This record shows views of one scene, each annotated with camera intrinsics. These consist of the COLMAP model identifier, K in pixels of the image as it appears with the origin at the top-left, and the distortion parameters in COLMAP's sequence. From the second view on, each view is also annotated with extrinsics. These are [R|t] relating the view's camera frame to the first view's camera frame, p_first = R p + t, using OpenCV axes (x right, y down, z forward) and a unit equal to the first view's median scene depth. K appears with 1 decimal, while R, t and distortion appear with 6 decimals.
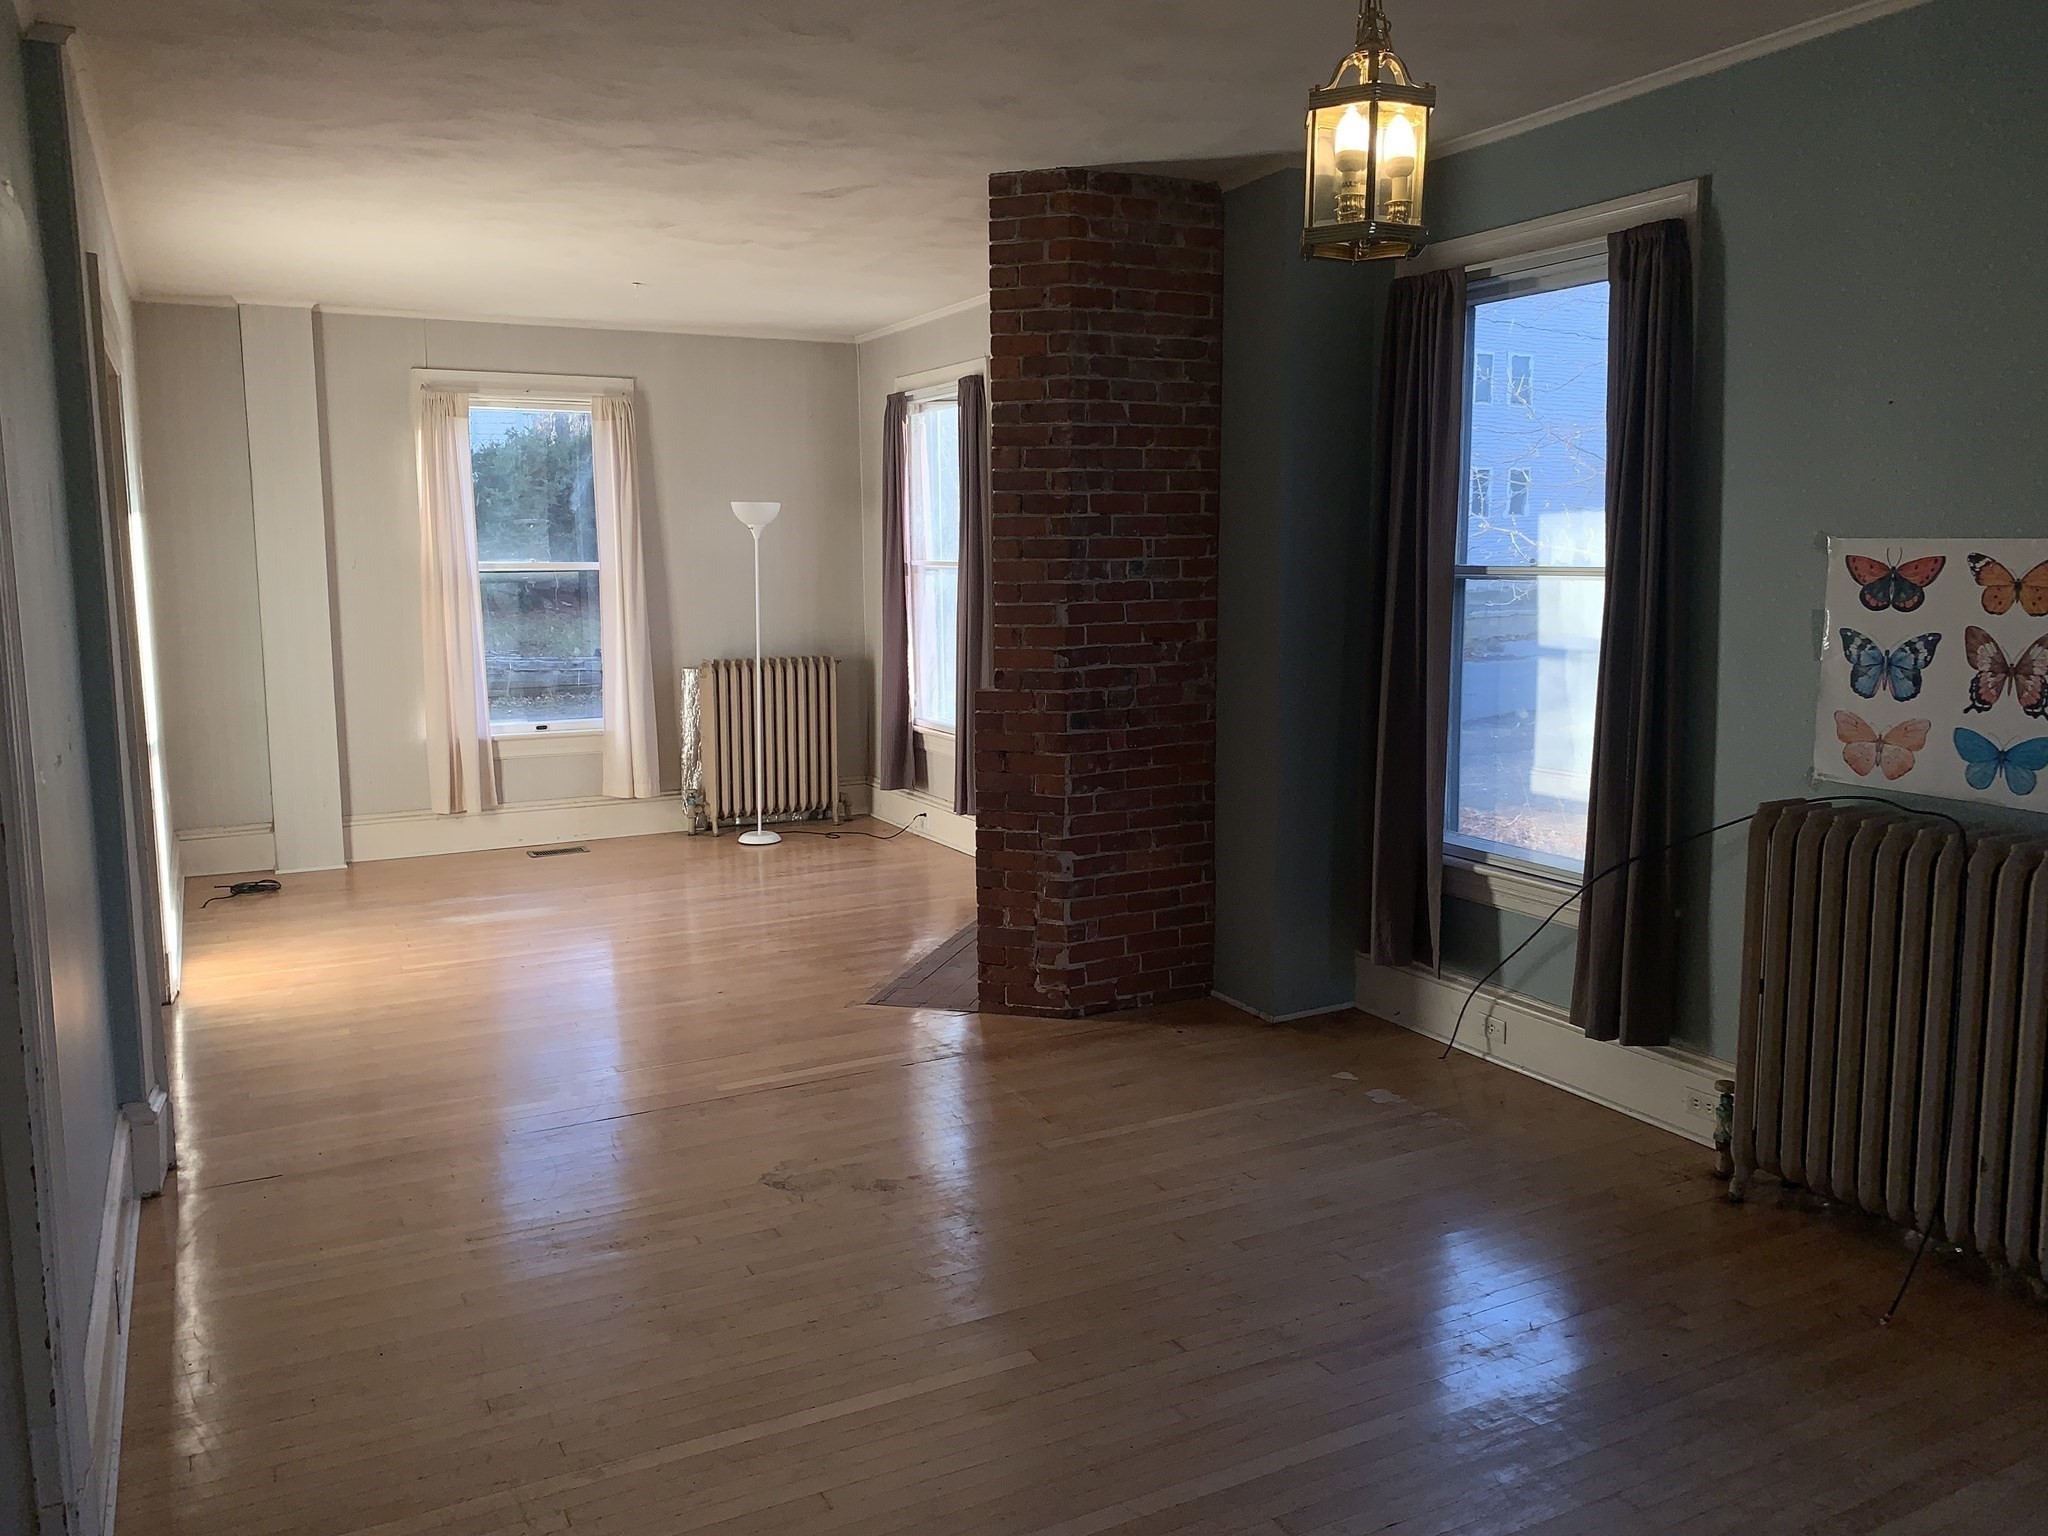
lens RADIAL K [[1556.3, 0, 1024.0], [0, 1556.3, 768.0], [0, 0, 1]] dist [0.066350, -0.151309]
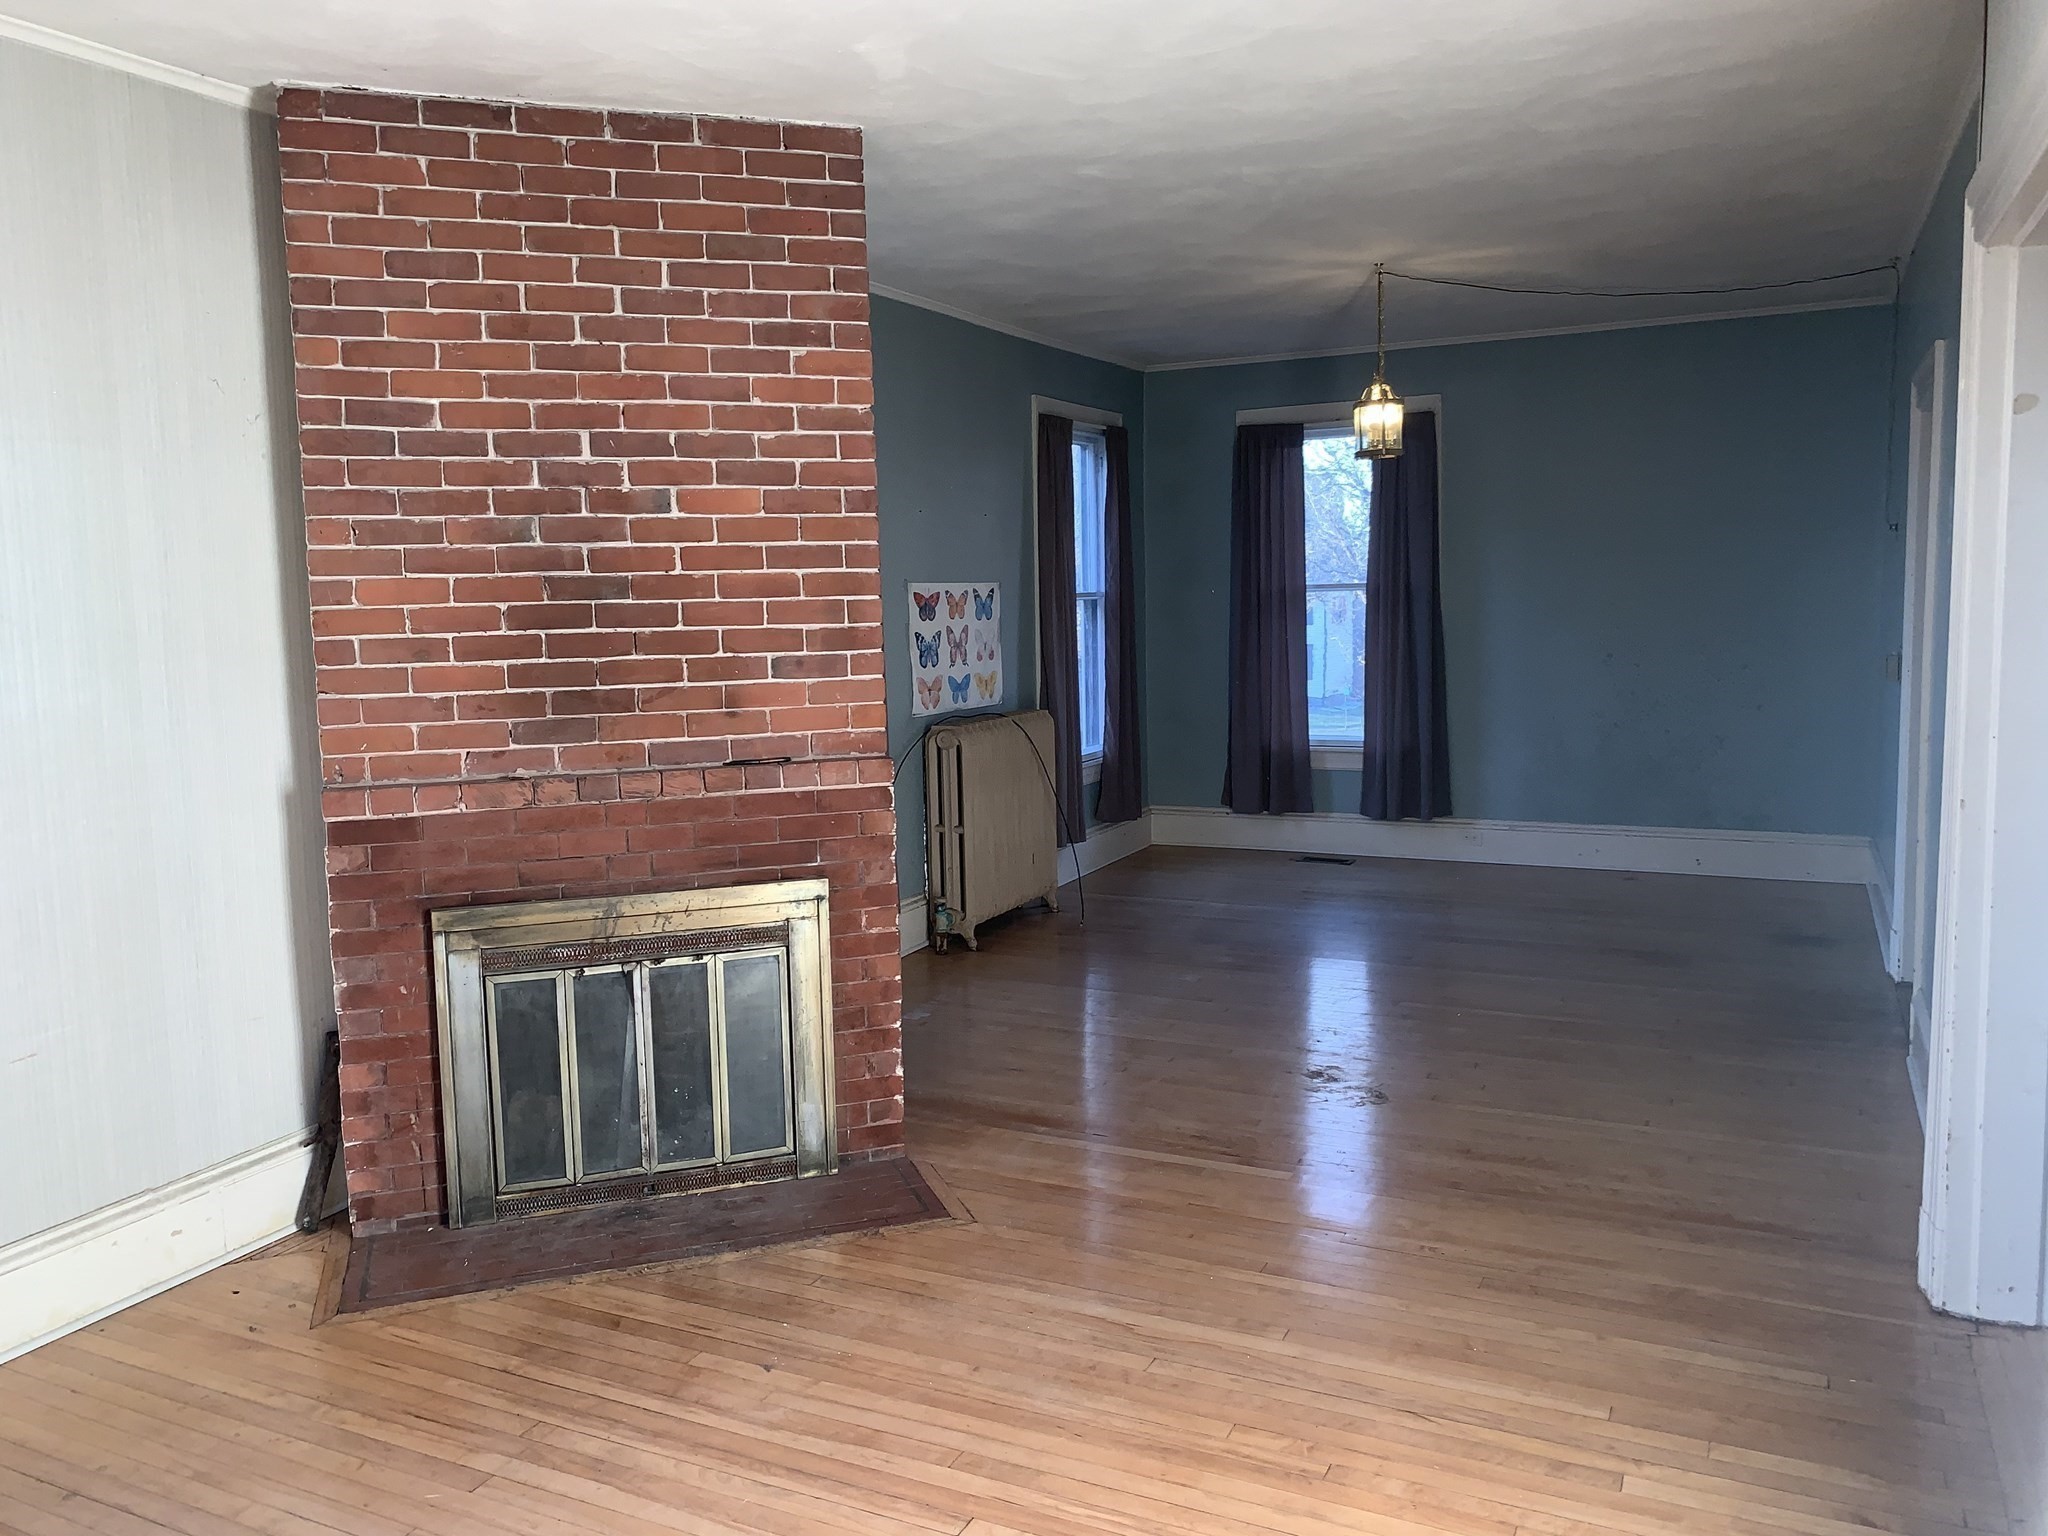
lens RADIAL K [[1556.3, 0, 1024.0], [0, 1556.3, 768.0], [0, 0, 1]] dist [0.066350, -0.151309]
pose [[-0.591065, -0.067481, 0.803796, -1.098530], [0.139623, 0.972893, 0.184348, -0.269239], [-0.794448, 0.221190, -0.565621, 2.096057]]
